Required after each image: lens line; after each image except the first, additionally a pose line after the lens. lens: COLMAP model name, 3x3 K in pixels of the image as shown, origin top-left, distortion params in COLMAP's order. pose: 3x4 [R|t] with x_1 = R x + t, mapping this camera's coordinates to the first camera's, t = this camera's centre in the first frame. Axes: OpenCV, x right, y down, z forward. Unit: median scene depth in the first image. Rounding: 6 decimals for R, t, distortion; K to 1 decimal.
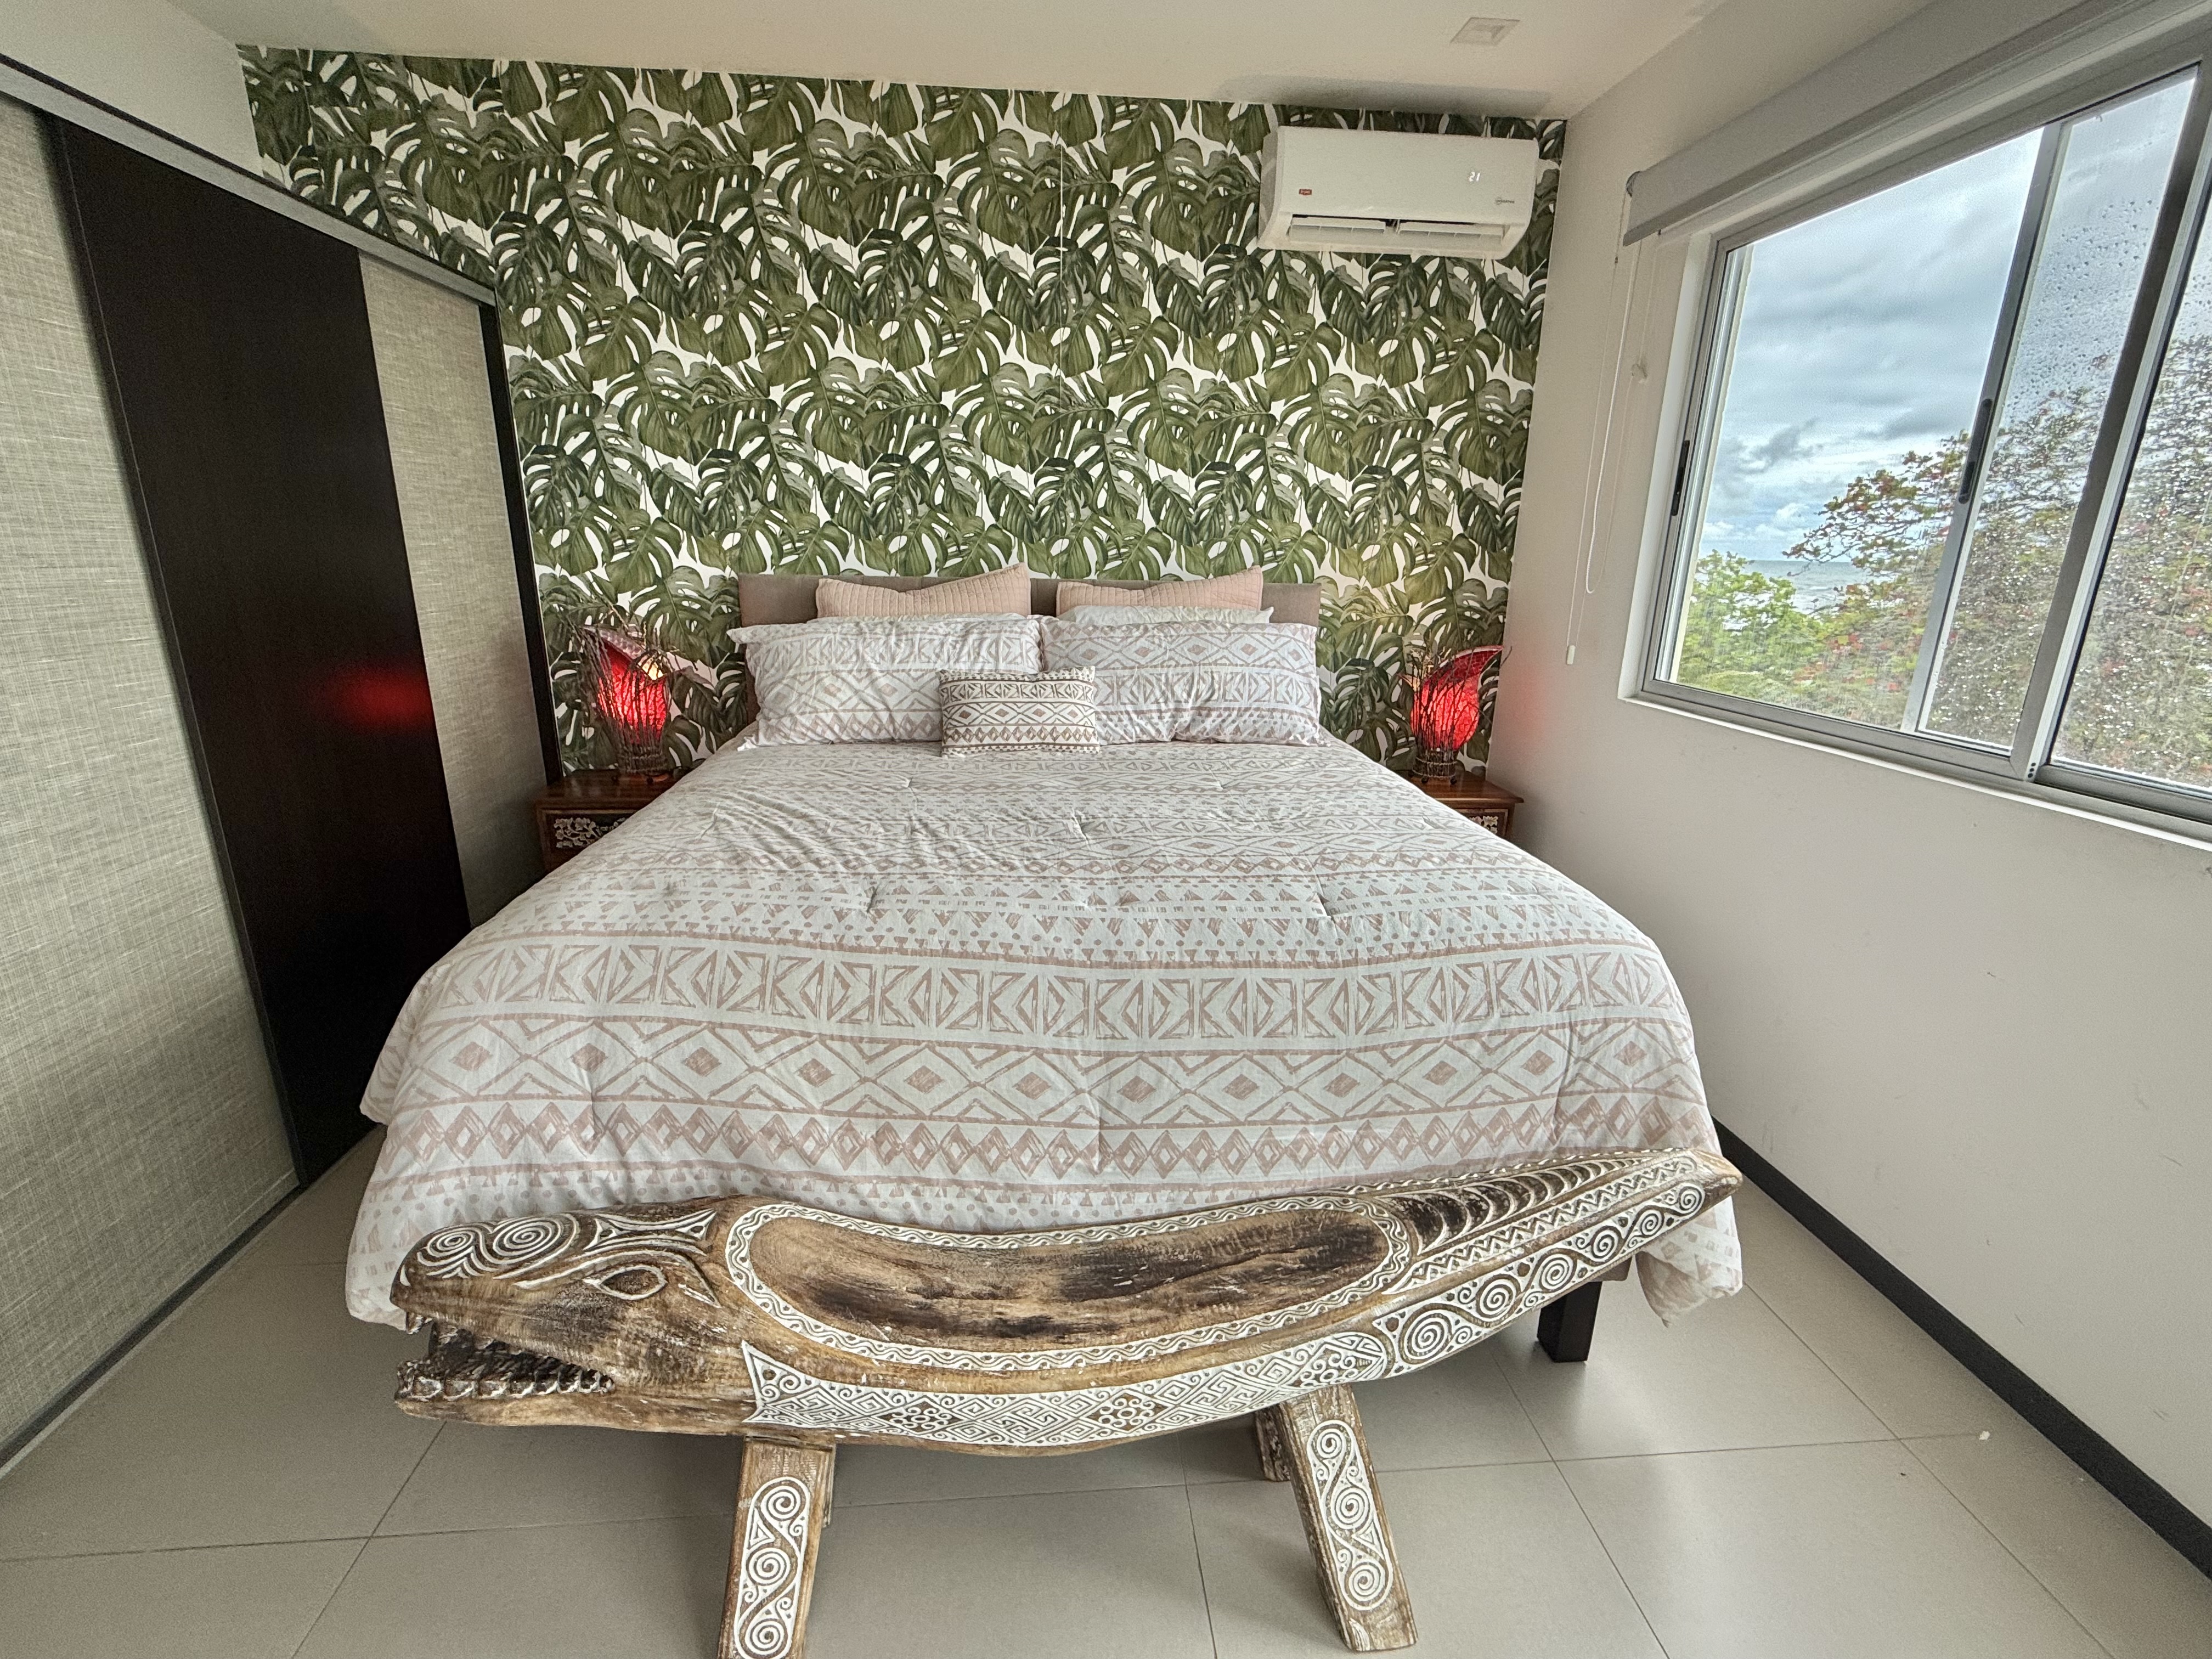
lens RADIAL K [[1021.6, 0, 1096.3], [0, 1021.6, 841.3], [0, 0, 1]] dist [0.001484, 0.000237]
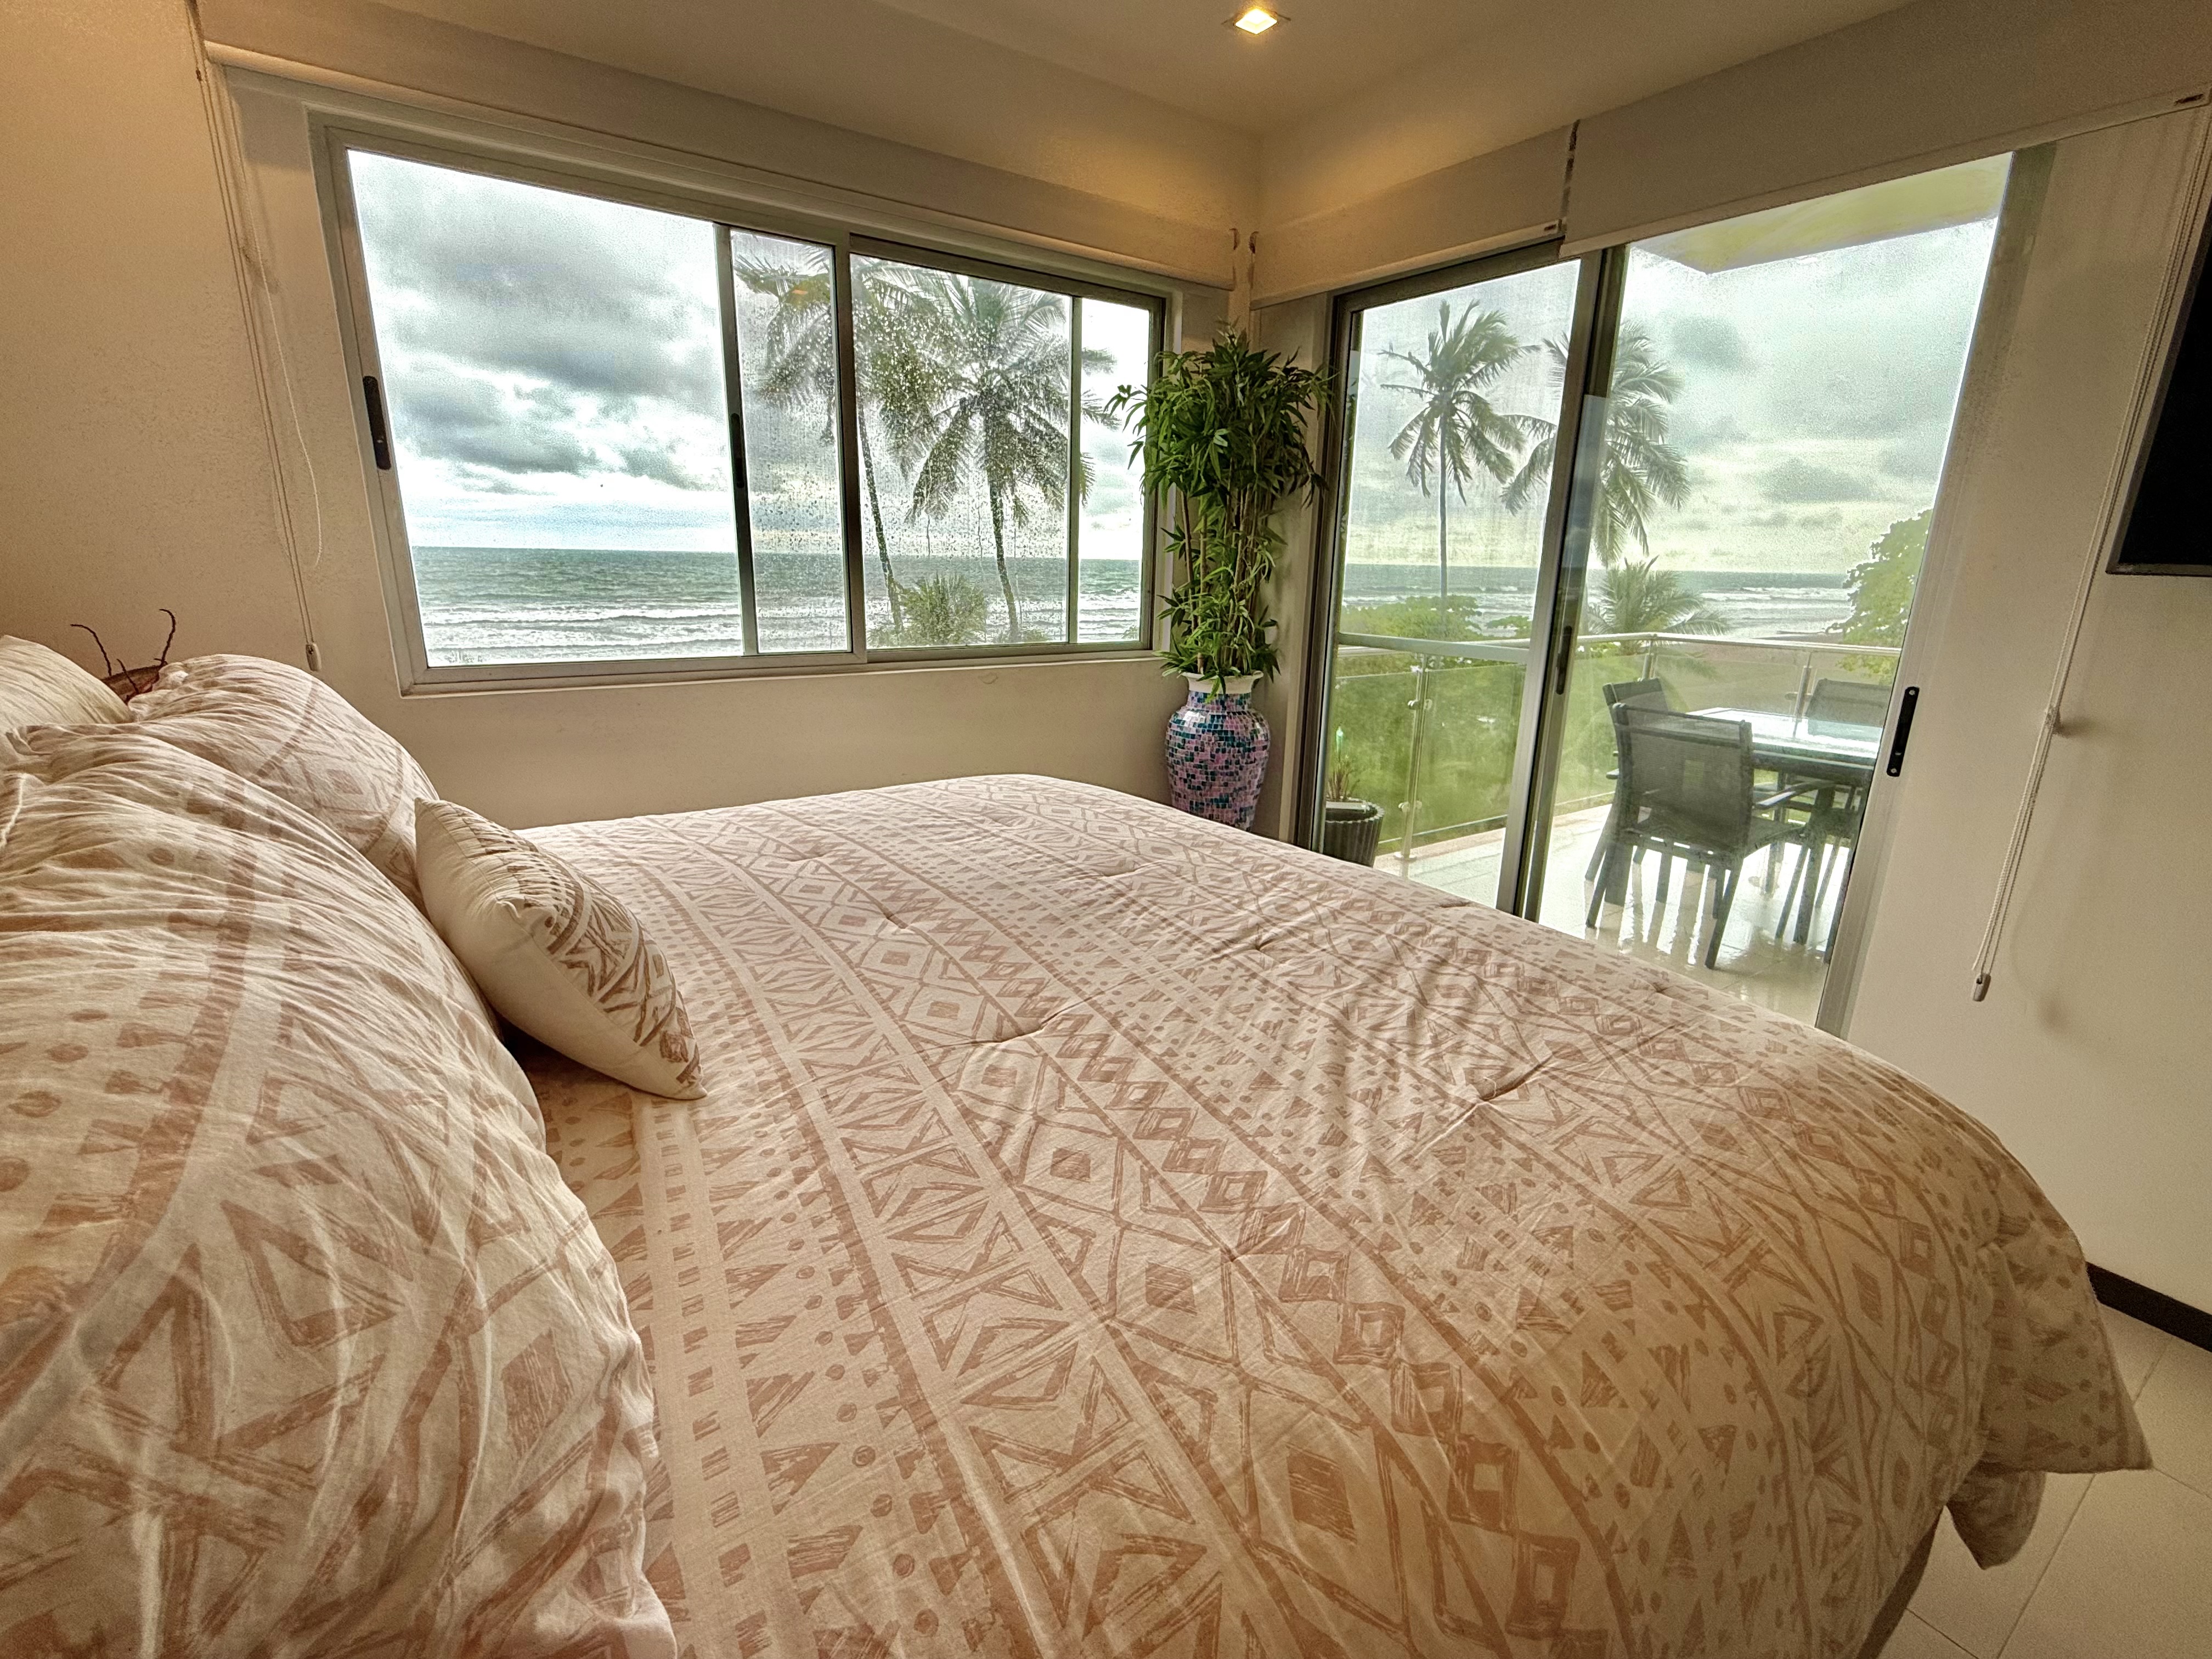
lens RADIAL K [[1021.6, 0, 1099.2], [0, 1021.6, 830.0], [0, 0, 1]] dist [0.001484, 0.000237]
pose [[-0.523414, -0.245042, 0.816083, -0.716888], [0.213606, 0.889439, 0.404069, -0.406825], [-0.824870, 0.385815, -0.413202, 1.460020]]
